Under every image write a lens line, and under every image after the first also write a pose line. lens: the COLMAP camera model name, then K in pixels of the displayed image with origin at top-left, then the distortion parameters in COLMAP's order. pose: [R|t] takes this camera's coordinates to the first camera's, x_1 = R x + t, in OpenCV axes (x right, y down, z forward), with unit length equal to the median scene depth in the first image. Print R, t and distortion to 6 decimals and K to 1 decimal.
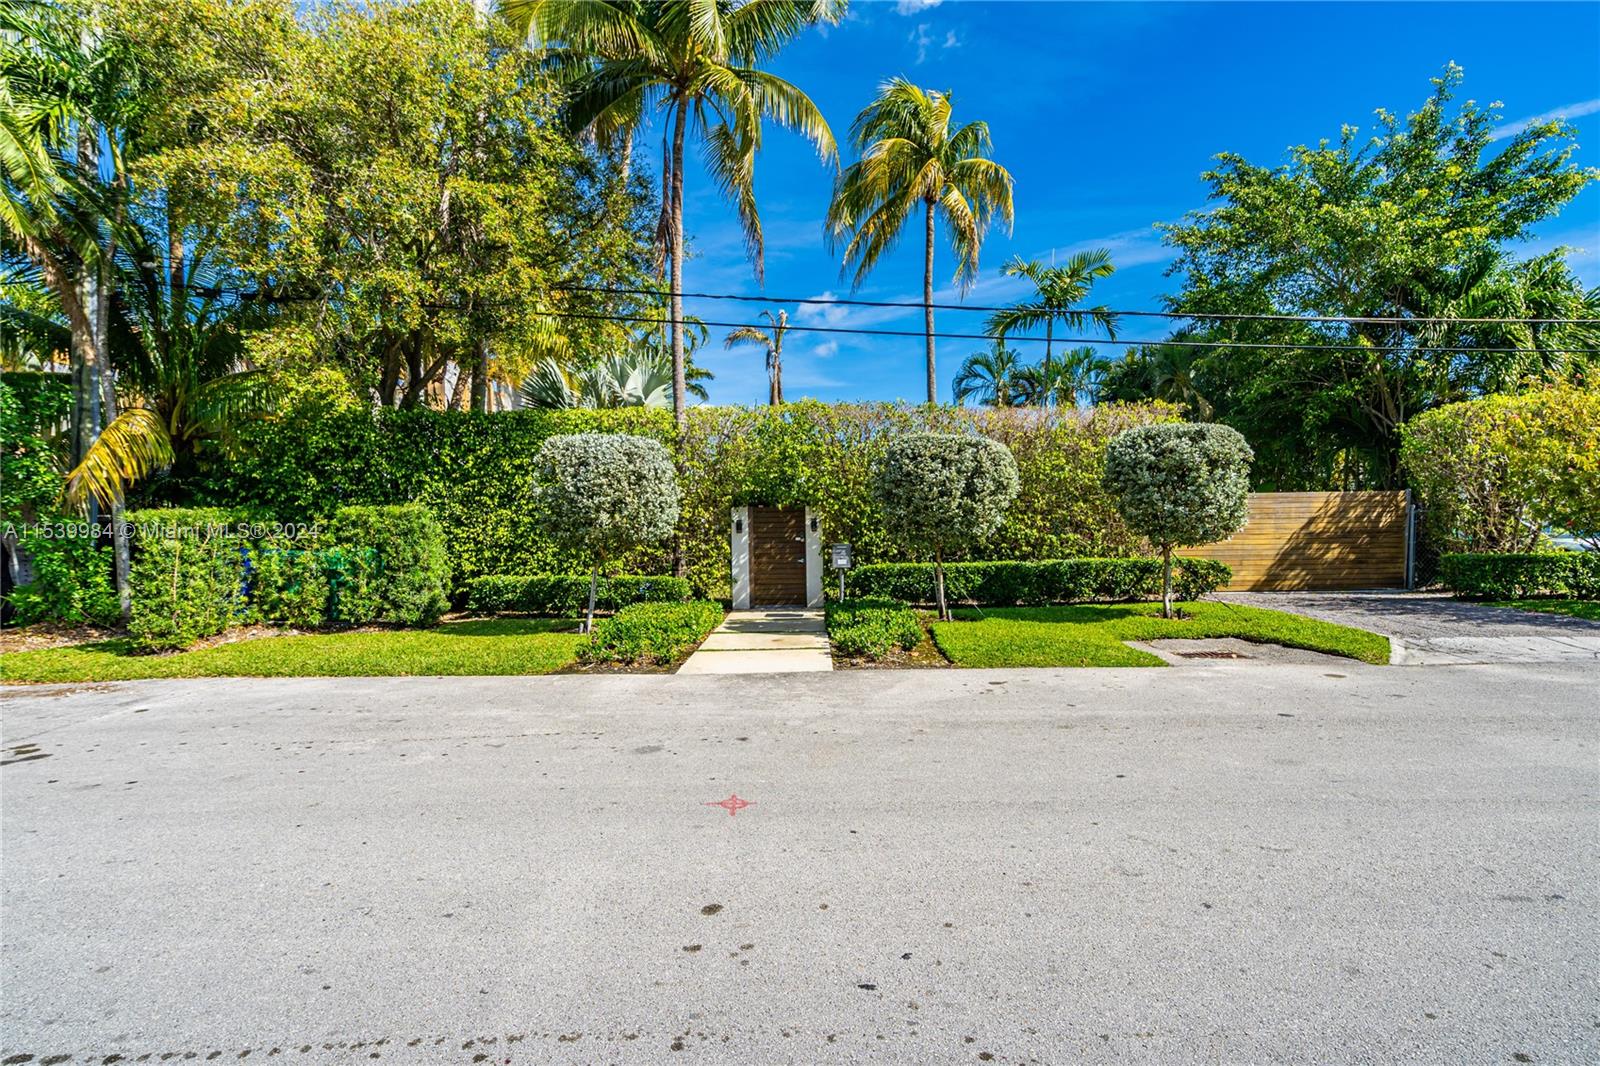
lens RADIAL K [[734.0, 0, 800.0], [0, 734.0, 533.0], [0, 0, 1]] dist [0.002542, 0.000717]
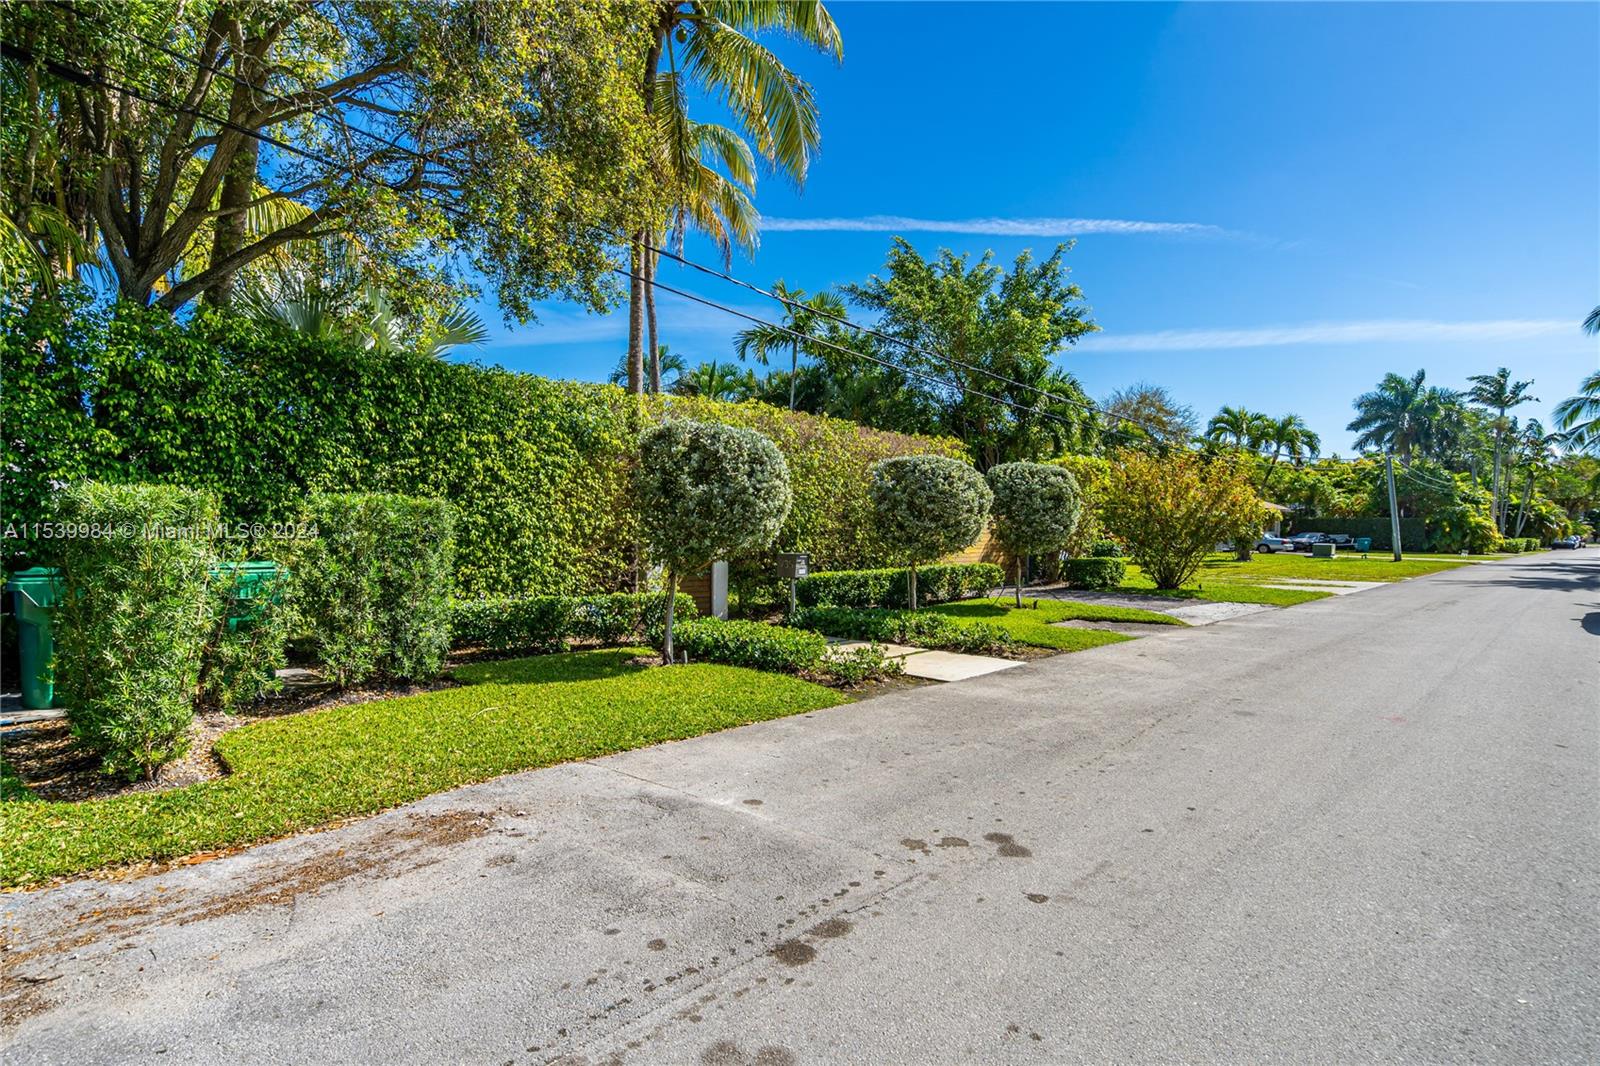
lens RADIAL K [[807.7, 0, 800.0], [0, 807.7, 533.0], [0, 0, 1]] dist [0.013773, 0.000664]
pose [[0.712836, 0.016244, 0.701143, -0.705684], [-0.004798, 0.999821, -0.018286, 0.007669], [-0.701314, 0.009670, 0.712786, 0.225384]]
